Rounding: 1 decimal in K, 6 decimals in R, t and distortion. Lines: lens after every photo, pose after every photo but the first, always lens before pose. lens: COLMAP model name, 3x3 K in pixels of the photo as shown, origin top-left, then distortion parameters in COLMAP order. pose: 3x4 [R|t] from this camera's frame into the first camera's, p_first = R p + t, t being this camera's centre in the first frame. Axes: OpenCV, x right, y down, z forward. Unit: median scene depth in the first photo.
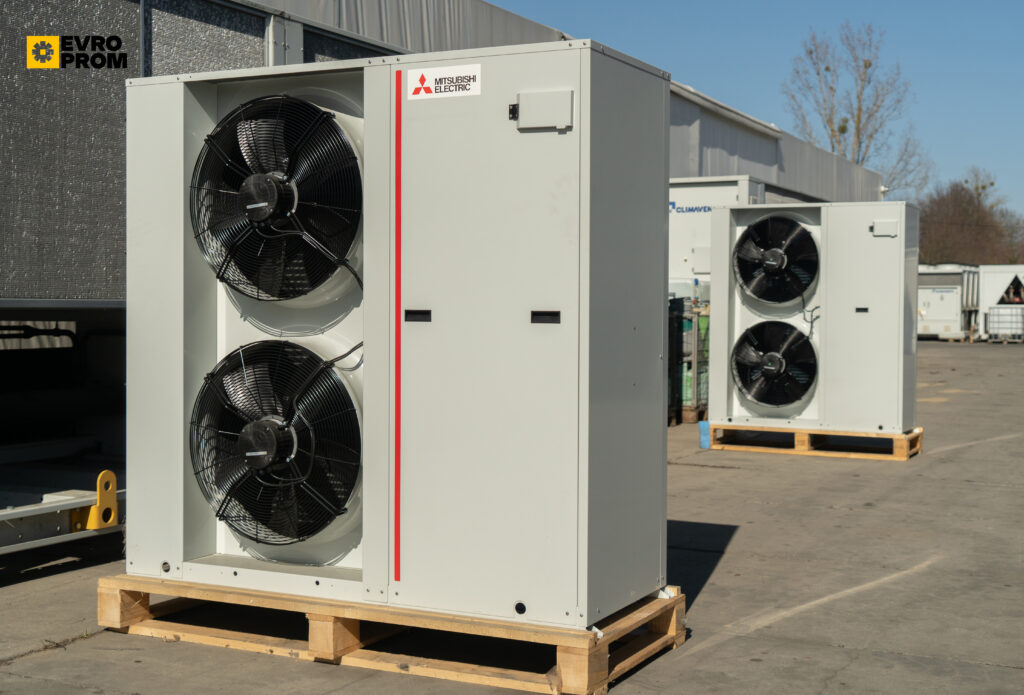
lens RADIAL K [[1365.4, 0, 511.4], [0, 1365.4, 343.5], [0, 0, 1]] dist [0.018155, 0.000000]
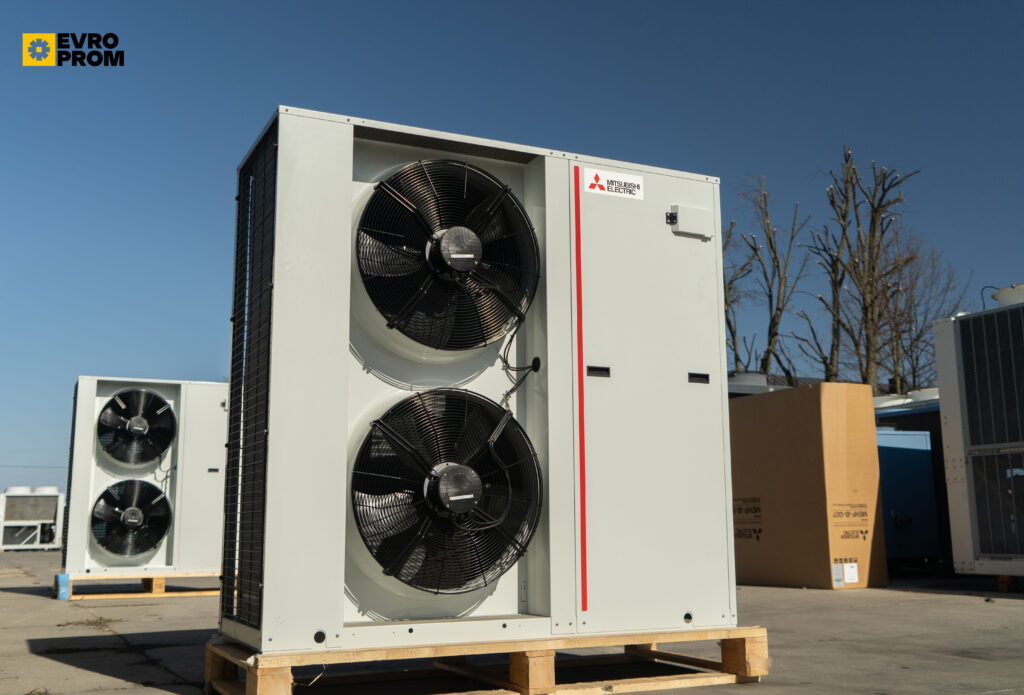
lens RADIAL K [[1063.8, 0, 512.9], [0, 1063.8, 352.0], [0, 0, 1]] dist [0.014110, 0.000000]
pose [[0.610638, 0.119207, 0.782886, -0.819518], [0.035503, 0.983490, -0.177444, 0.120572], [-0.791113, 0.136149, 0.596325, 0.514924]]
